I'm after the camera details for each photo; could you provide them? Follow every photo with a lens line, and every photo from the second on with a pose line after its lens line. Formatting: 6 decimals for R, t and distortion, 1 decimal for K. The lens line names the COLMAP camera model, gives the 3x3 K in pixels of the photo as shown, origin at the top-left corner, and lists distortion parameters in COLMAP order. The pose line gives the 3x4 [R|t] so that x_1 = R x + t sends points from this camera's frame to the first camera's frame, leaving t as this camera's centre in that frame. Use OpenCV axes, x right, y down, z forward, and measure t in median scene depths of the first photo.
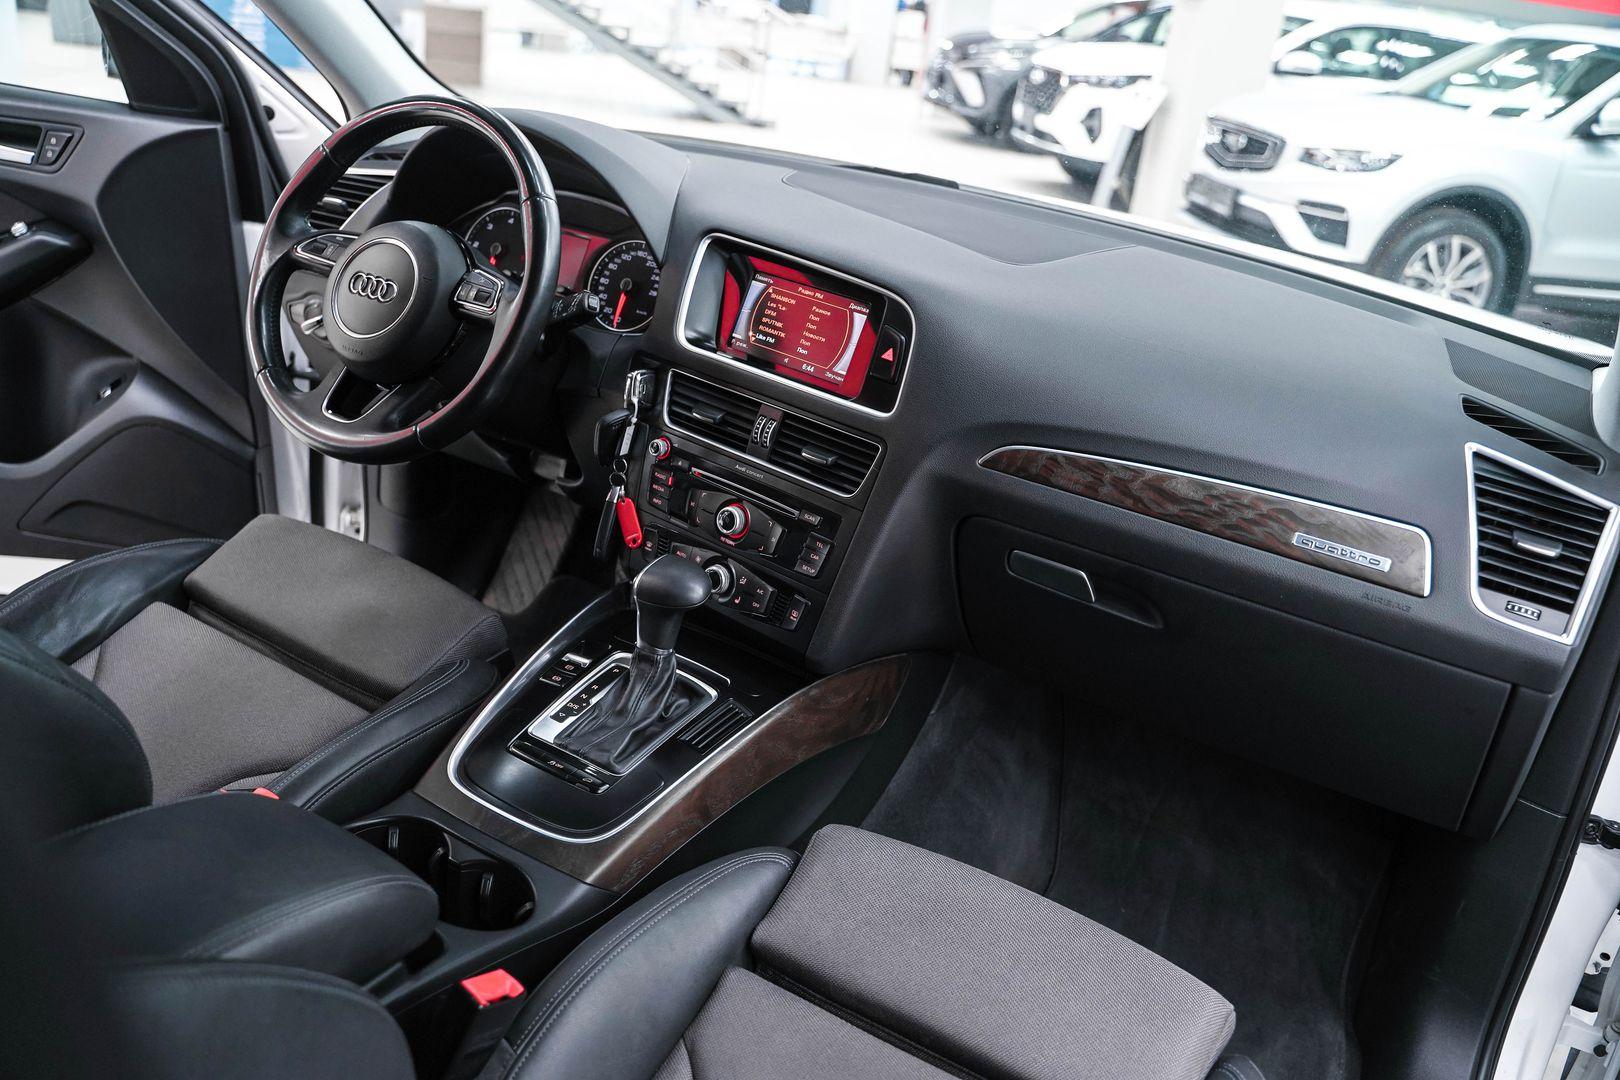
lens RADIAL K [[1299.6, 0, 810.0], [0, 1299.6, 540.0], [0, 0, 1]] dist [-0.110535, 0.077112]
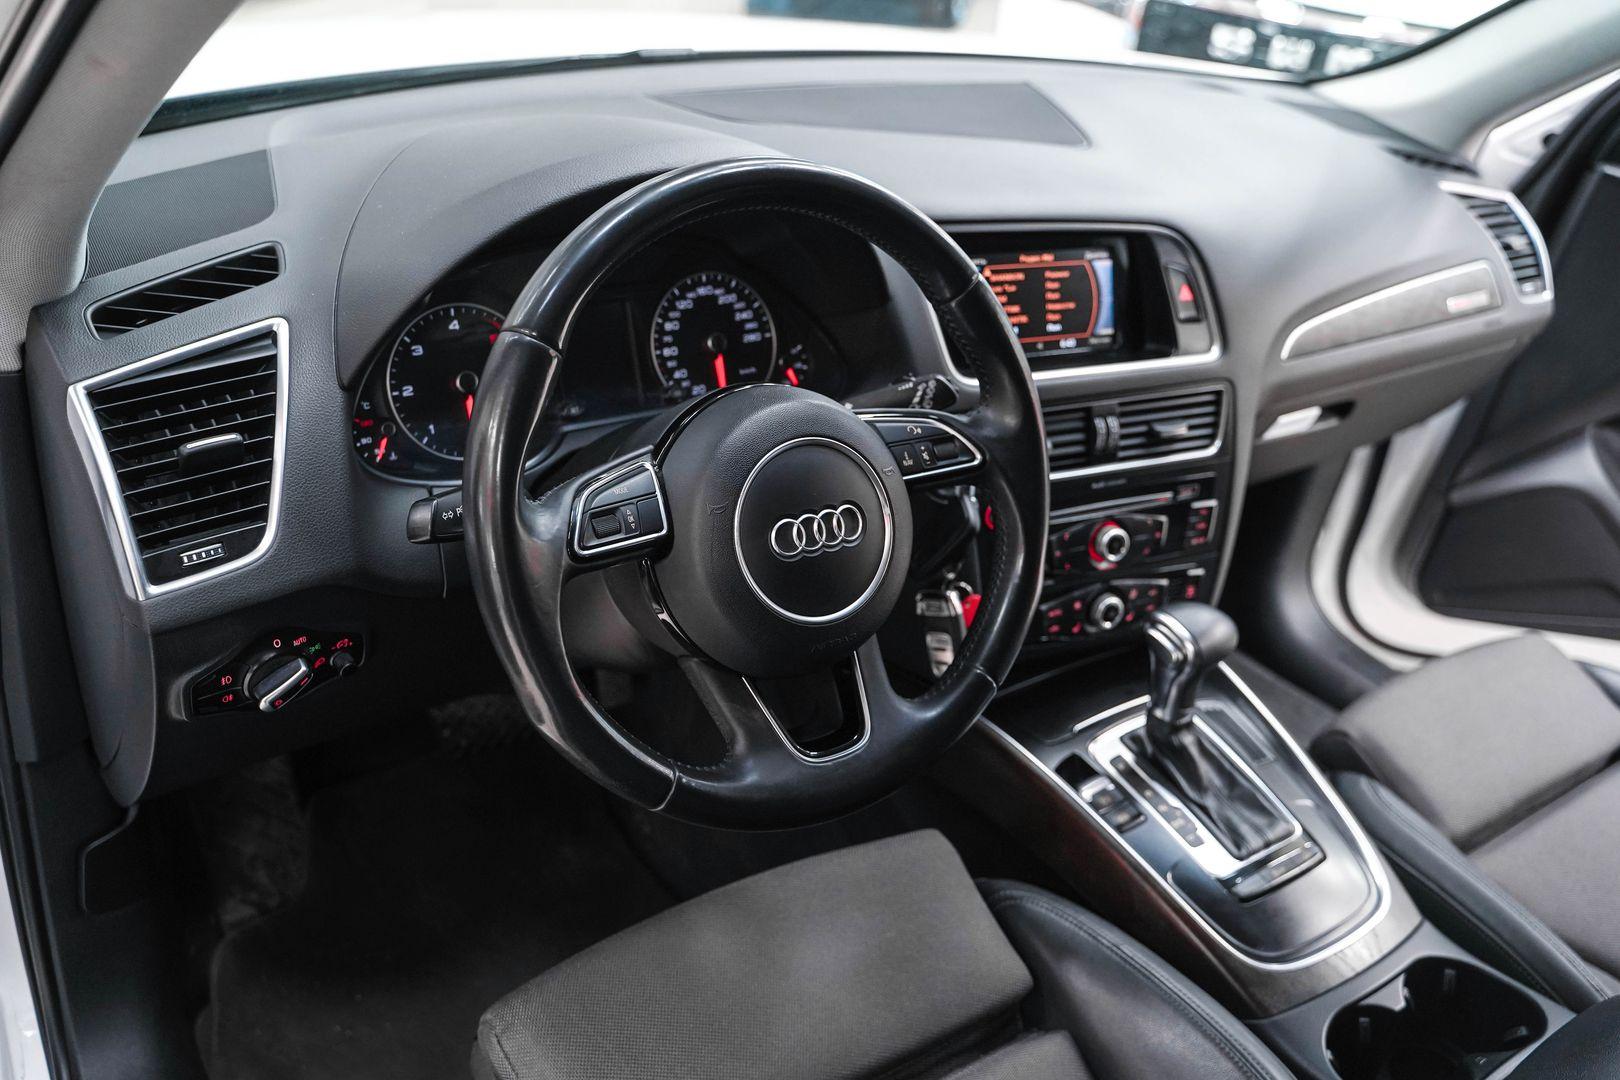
lens RADIAL K [[1344.8, 0, 810.0], [0, 1344.8, 540.0], [0, 0, 1]] dist [-0.108015, 0.094493]
pose [[0.439820, -0.525917, 0.727990, -0.747829], [0.316098, 0.849385, 0.422642, -0.428777], [-0.840619, 0.044230, 0.539818, 0.654123]]
